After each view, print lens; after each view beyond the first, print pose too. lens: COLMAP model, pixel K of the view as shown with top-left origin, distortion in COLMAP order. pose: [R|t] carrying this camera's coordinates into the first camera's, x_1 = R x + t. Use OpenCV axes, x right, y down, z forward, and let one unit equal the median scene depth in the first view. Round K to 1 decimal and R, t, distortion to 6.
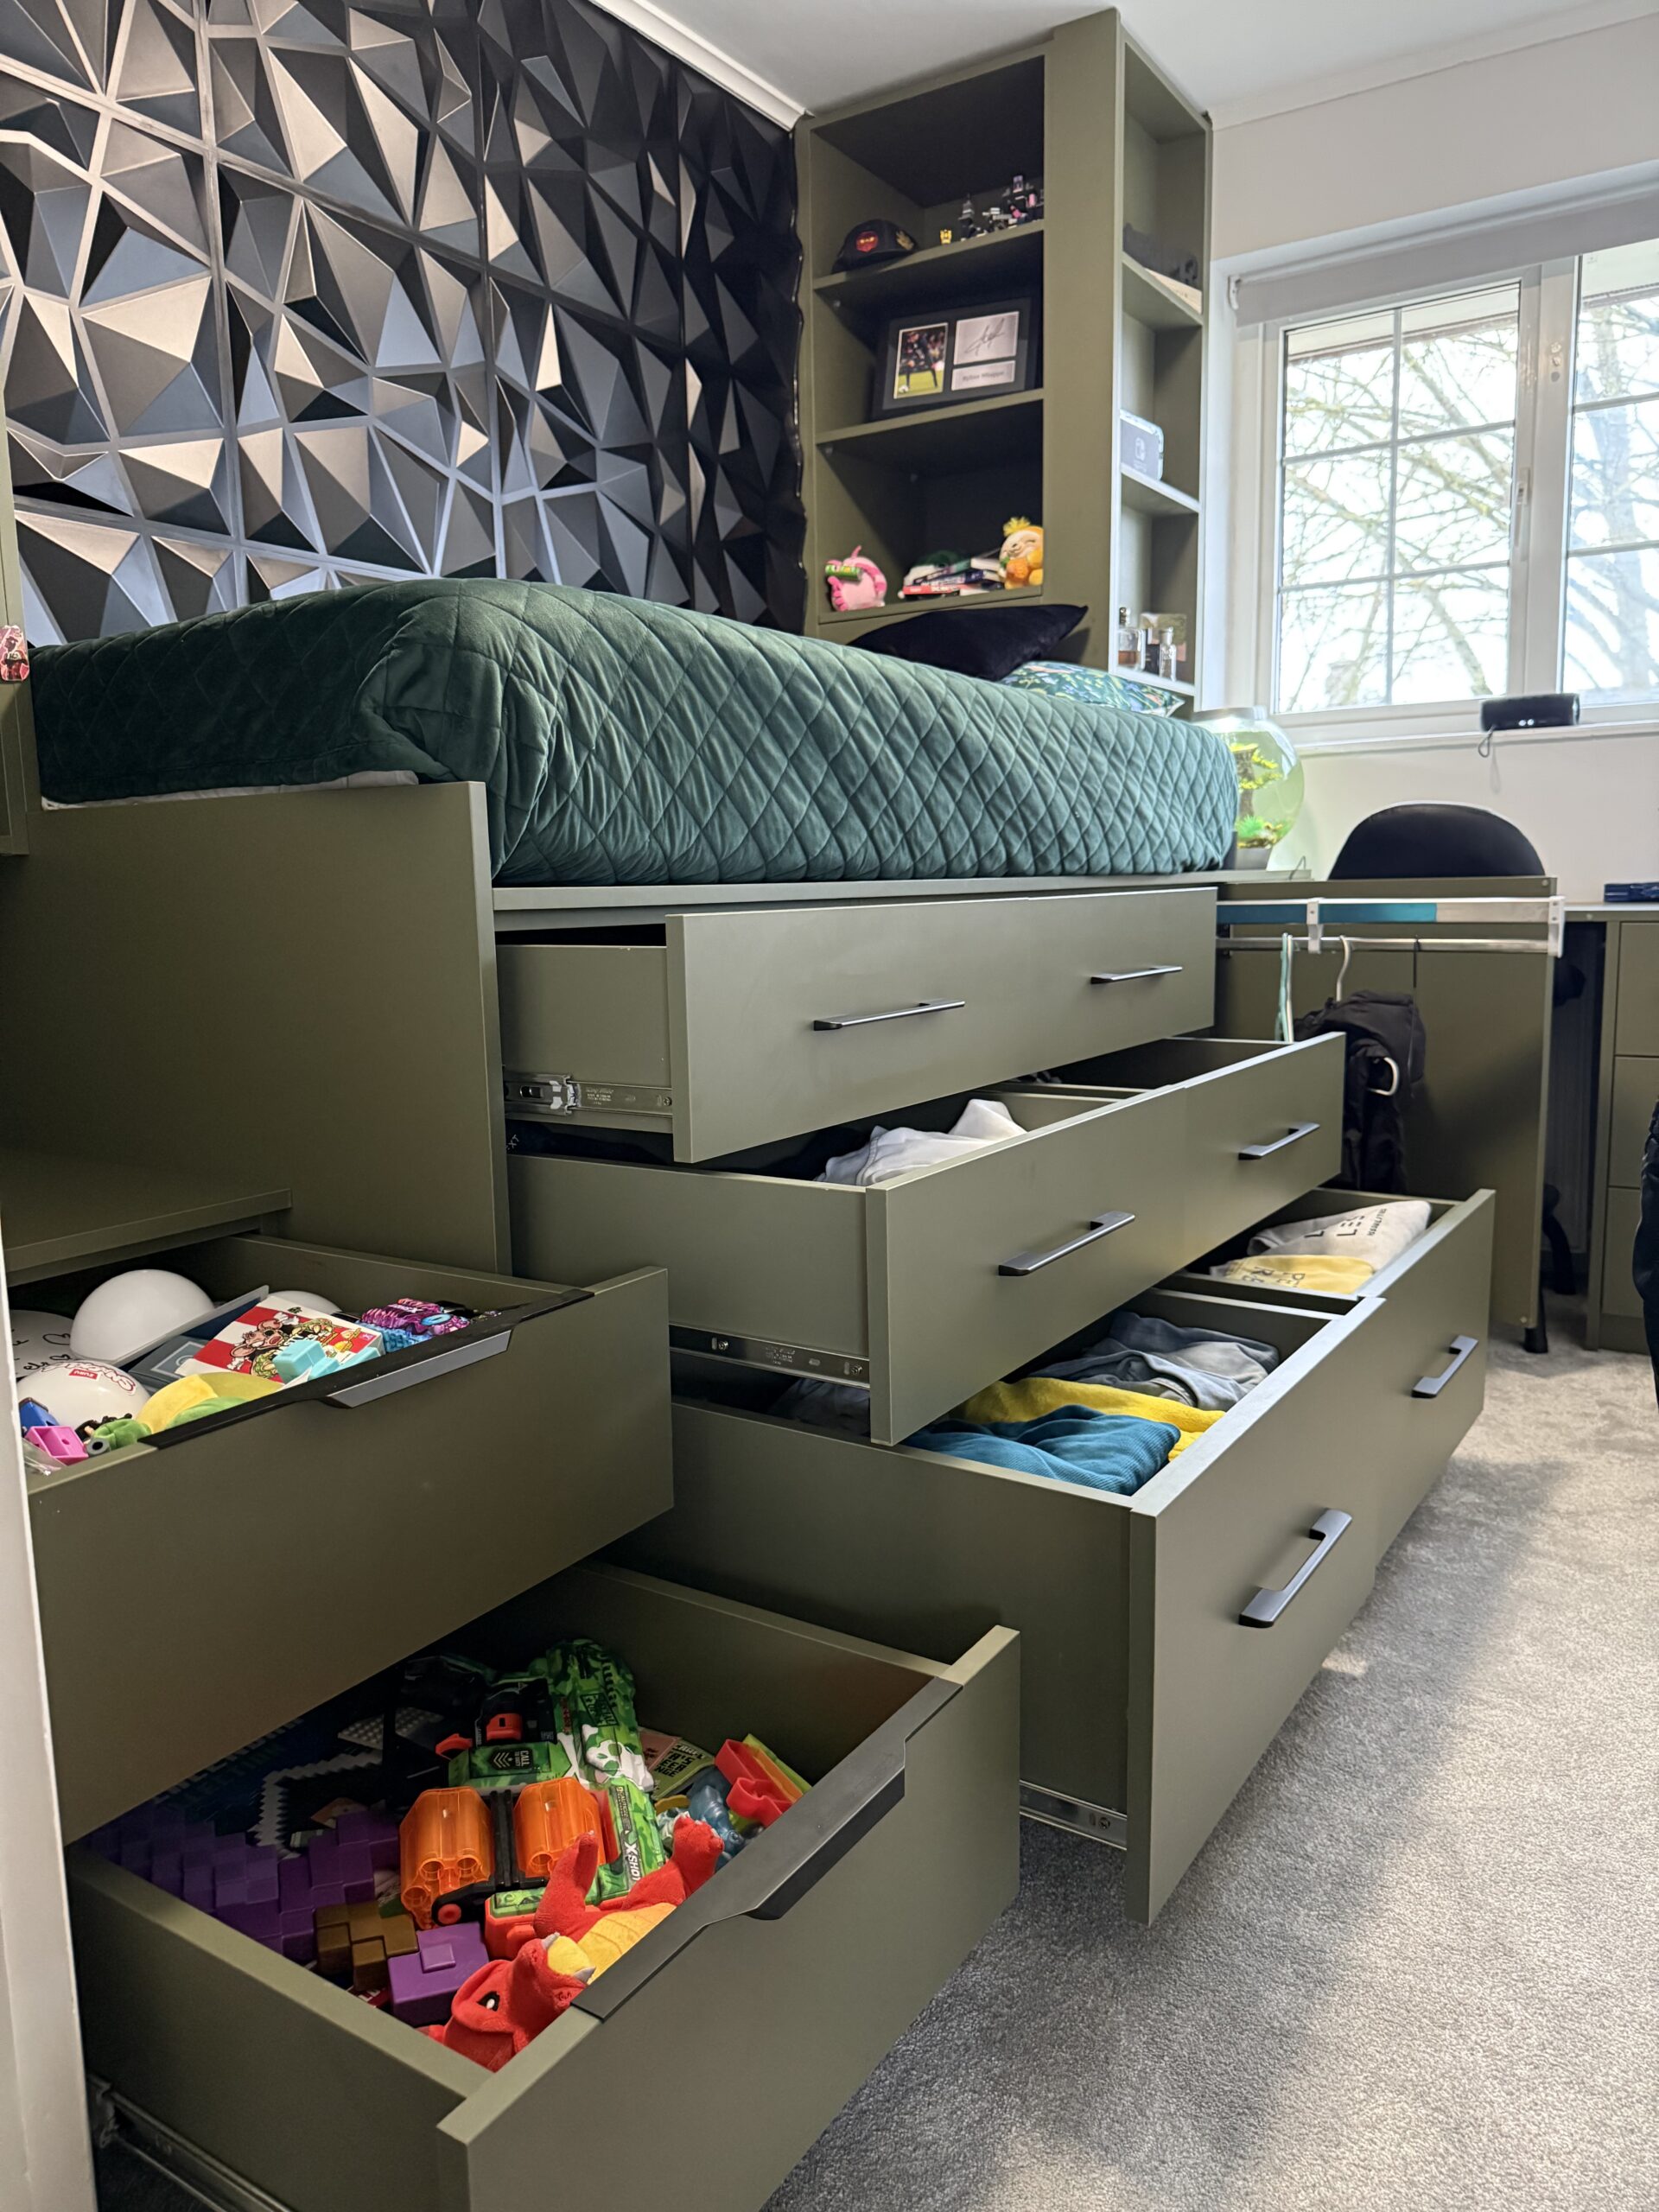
lens RADIAL K [[1569.5, 0, 829.6], [0, 1569.5, 1102.1], [0, 0, 1]] dist [0.003099, 0.001581]
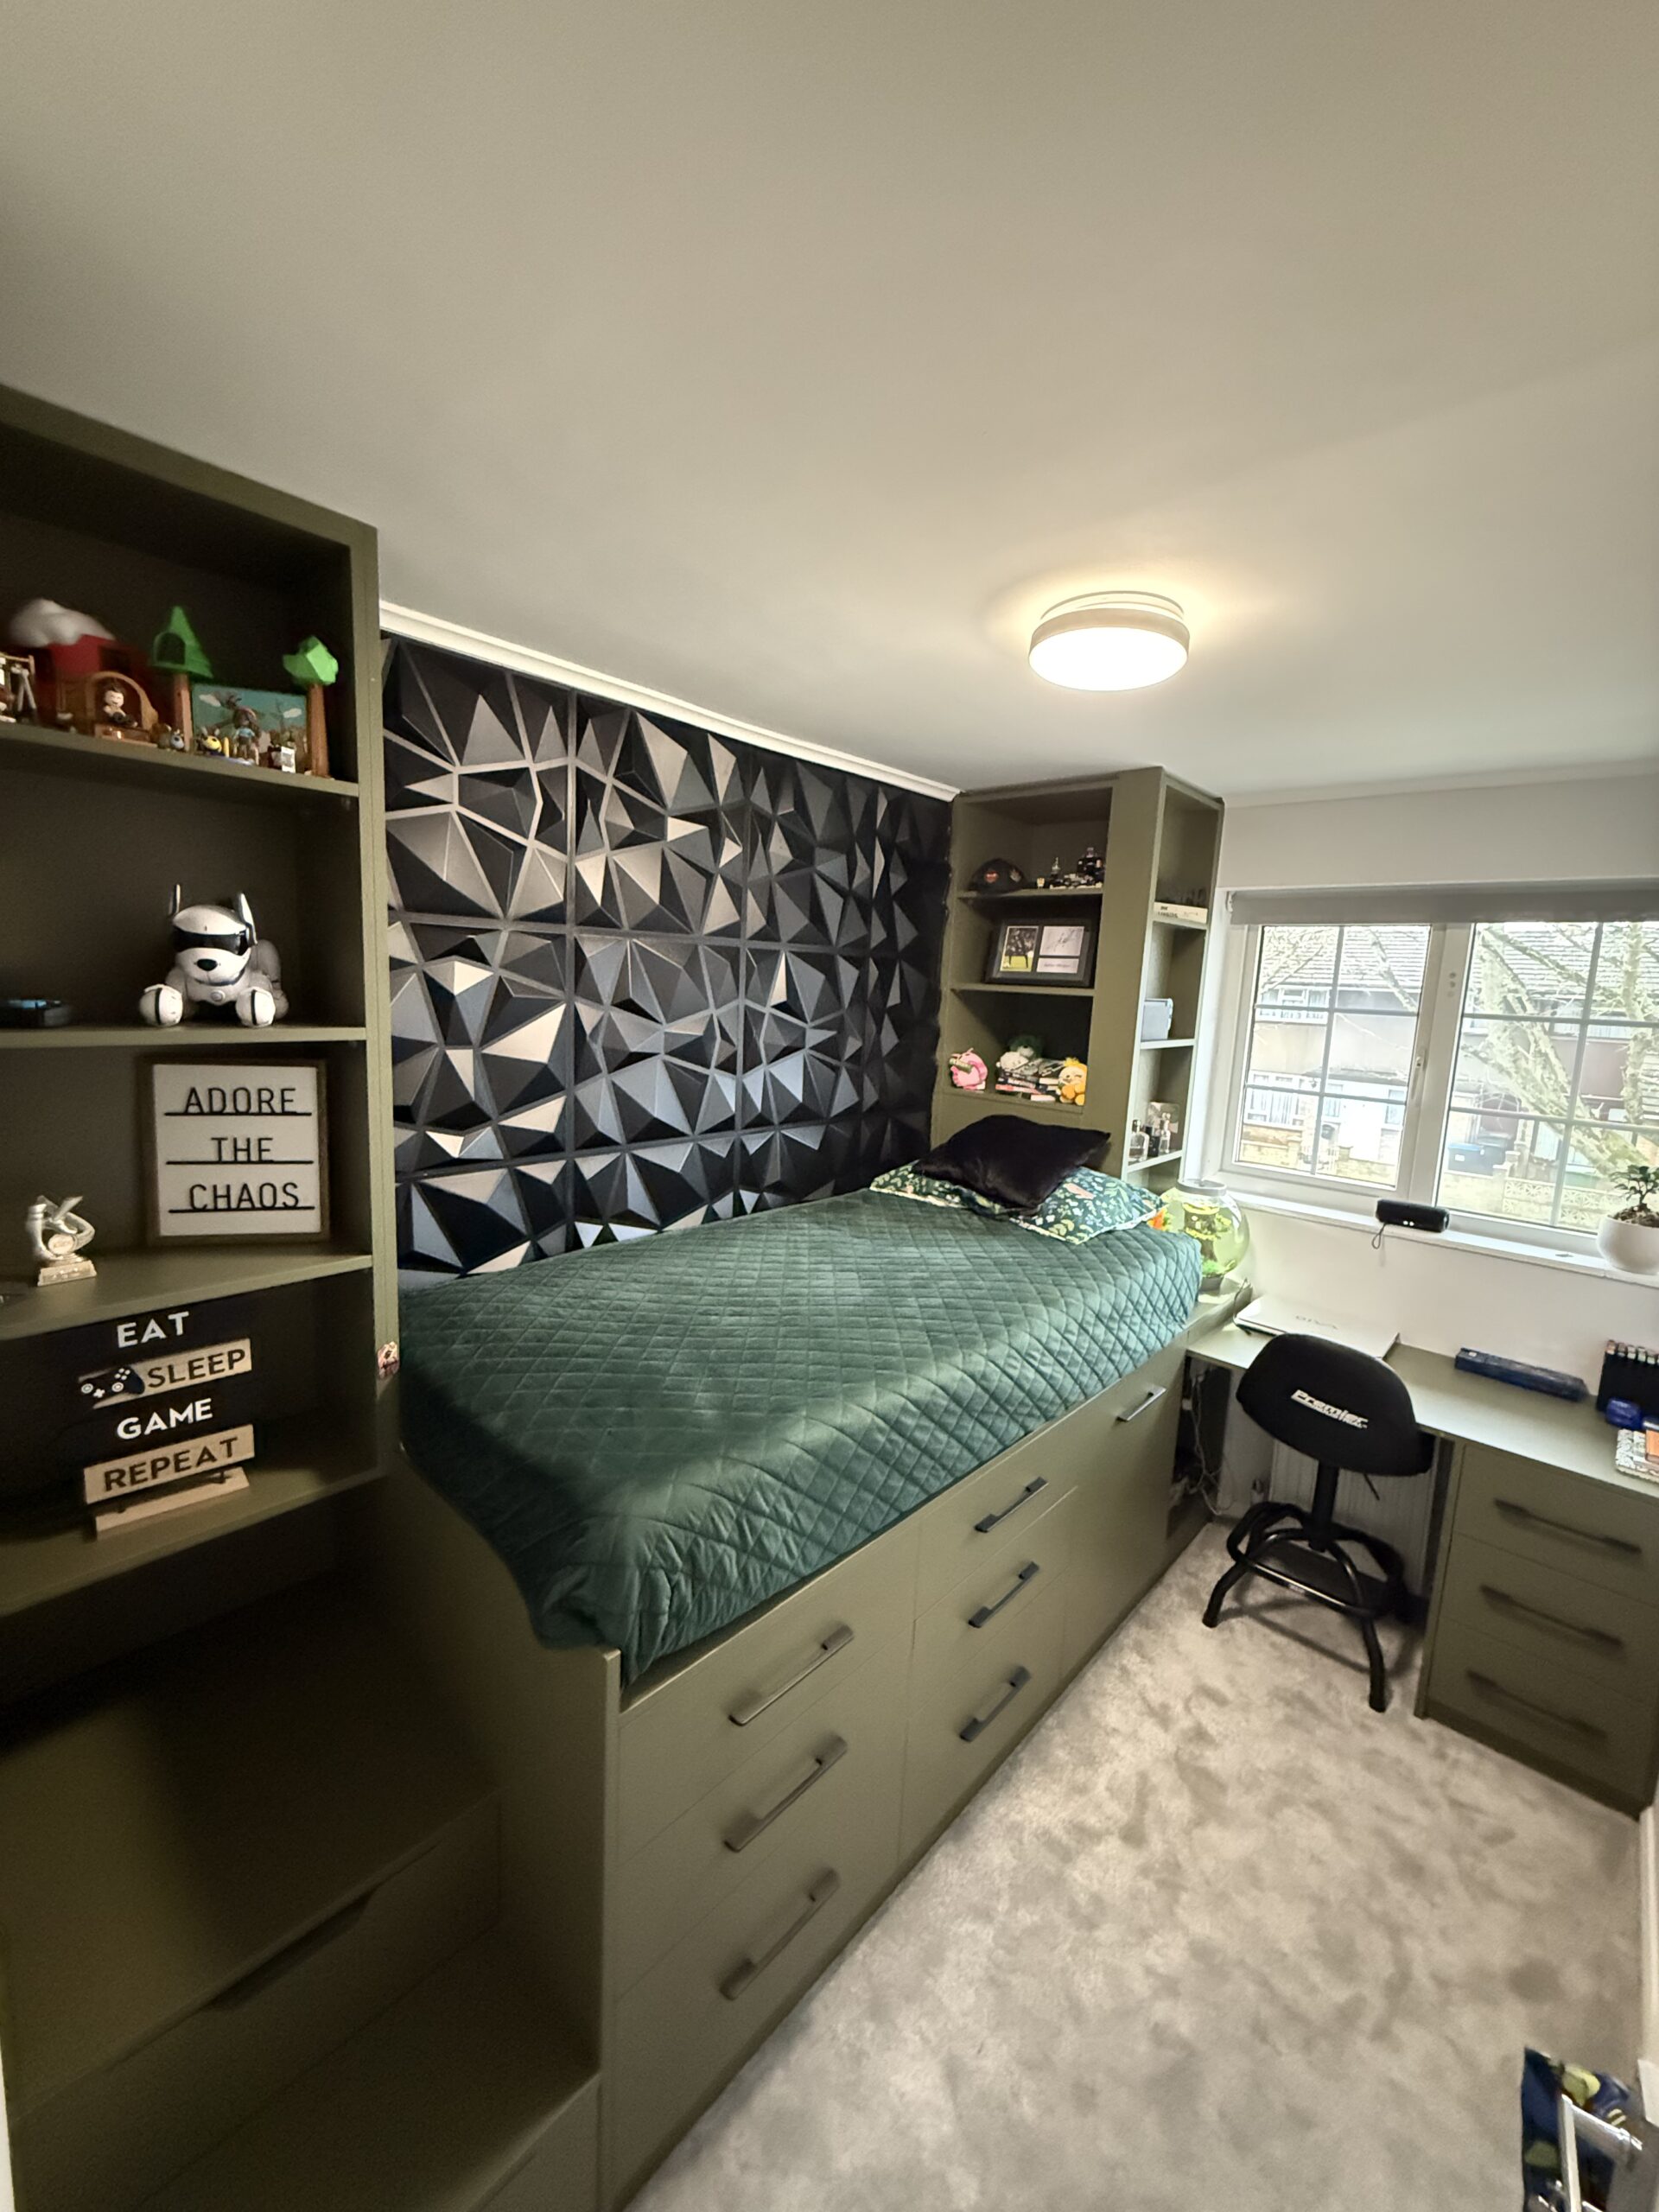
lens RADIAL K [[874.6, 0, 832.5], [0, 874.6, 1108.6], [0, 0, 1]] dist [-0.000260, 0.000015]
pose [[0.983975, 0.087908, -0.155131, 0.023945], [-0.088022, 0.996100, 0.006150, -0.304556], [0.155067, 0.007603, 0.987875, 0.093037]]
